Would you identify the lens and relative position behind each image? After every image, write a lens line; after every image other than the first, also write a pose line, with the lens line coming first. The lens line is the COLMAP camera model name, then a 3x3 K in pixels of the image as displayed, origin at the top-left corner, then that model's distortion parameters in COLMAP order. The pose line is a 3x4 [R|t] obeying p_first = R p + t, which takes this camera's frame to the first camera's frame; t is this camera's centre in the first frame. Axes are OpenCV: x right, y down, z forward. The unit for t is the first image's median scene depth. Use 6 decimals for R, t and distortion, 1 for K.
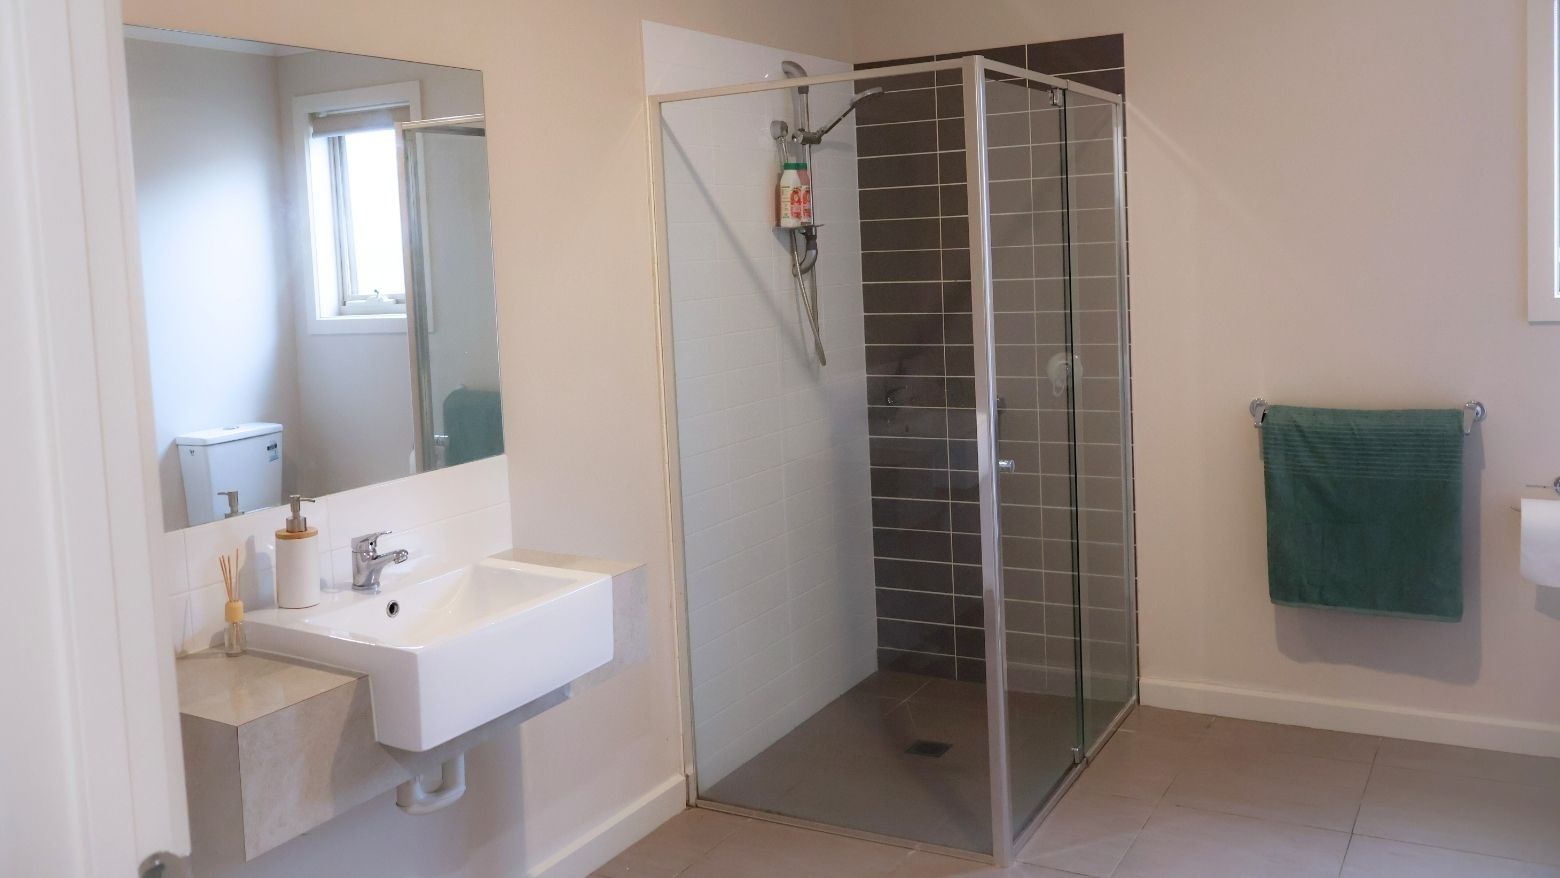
lens RADIAL K [[1321.6, 0, 786.4], [0, 1321.6, 349.7], [0, 0, 1]] dist [-0.001905, -0.000504]
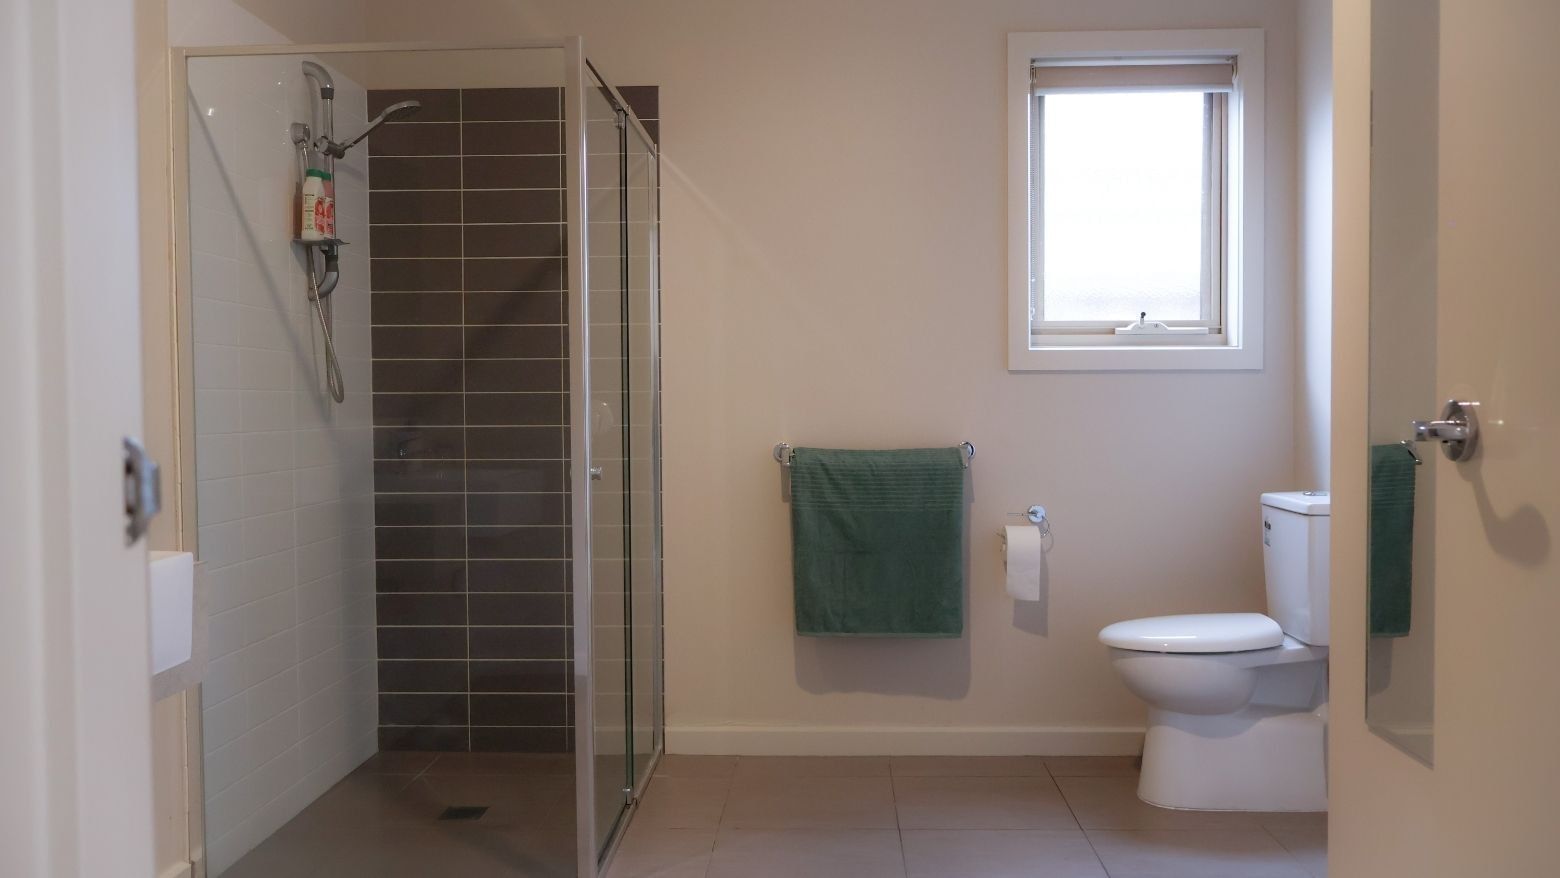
lens RADIAL K [[1288.2, 0, 780.0], [0, 1288.2, 439.0], [0, 0, 1]] dist [-0.009574, 0.004185]
pose [[0.892775, 0.026118, 0.449745, -0.101142], [-0.001537, 0.998489, -0.054934, 0.087353], [-0.450500, 0.048352, 0.891466, 0.086042]]
